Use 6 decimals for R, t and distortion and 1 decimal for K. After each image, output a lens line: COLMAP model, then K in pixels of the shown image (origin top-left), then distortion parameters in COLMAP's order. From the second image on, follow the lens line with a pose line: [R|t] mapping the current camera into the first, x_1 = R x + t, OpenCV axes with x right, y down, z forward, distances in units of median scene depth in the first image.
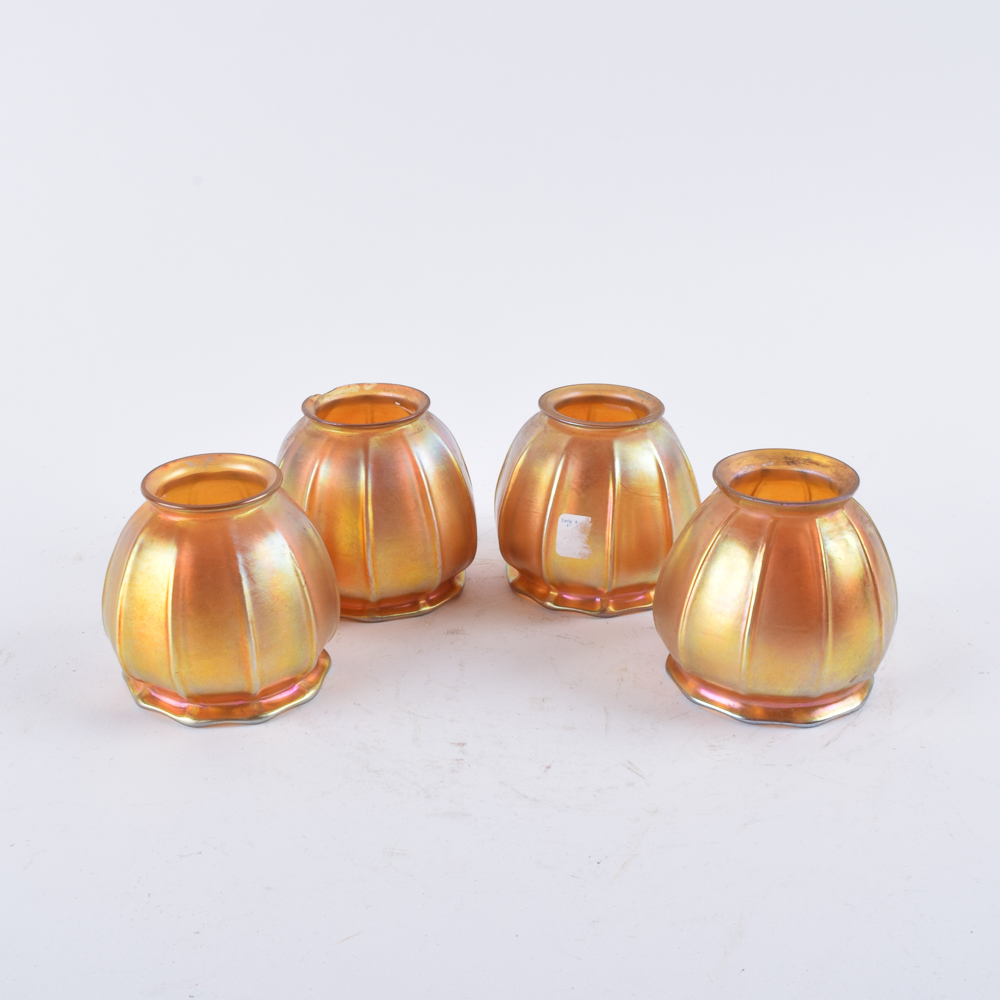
lens RADIAL K [[1615.3, 0, 496.5], [0, 1615.3, 556.1], [0, 0, 1]] dist [-0.067609, 0.000000]
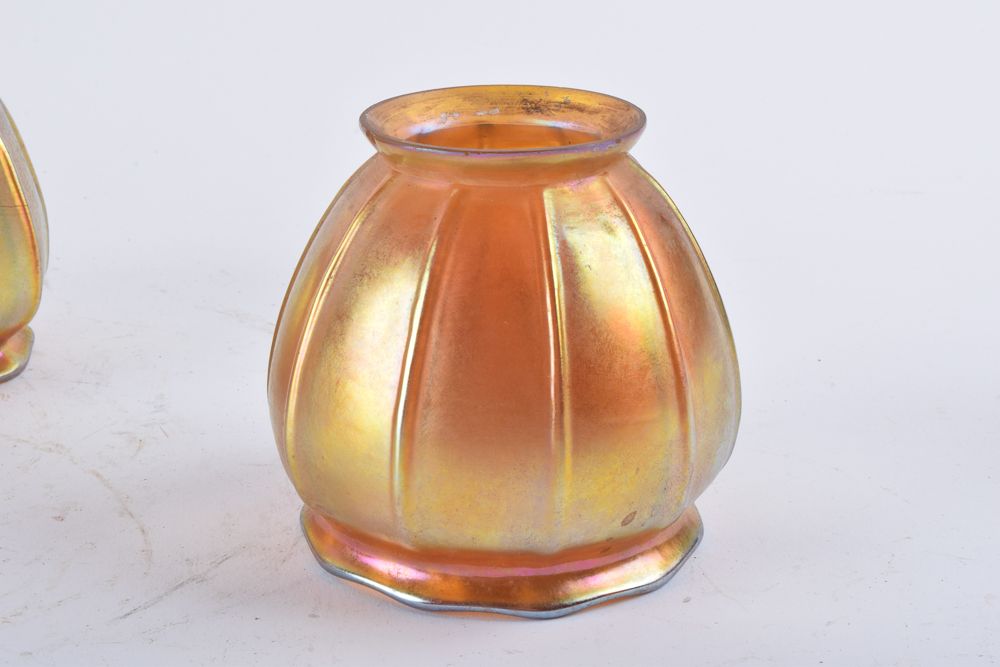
lens RADIAL K [[2210.1, 0, 506.1], [0, 2210.1, 373.0], [0, 0, 1]] dist [0.155665, 0.000000]
pose [[0.999408, 0.007631, 0.033555, 0.170056], [-0.005710, 0.998360, -0.056970, 0.075098], [-0.033935, 0.056745, 0.997812, 0.334807]]
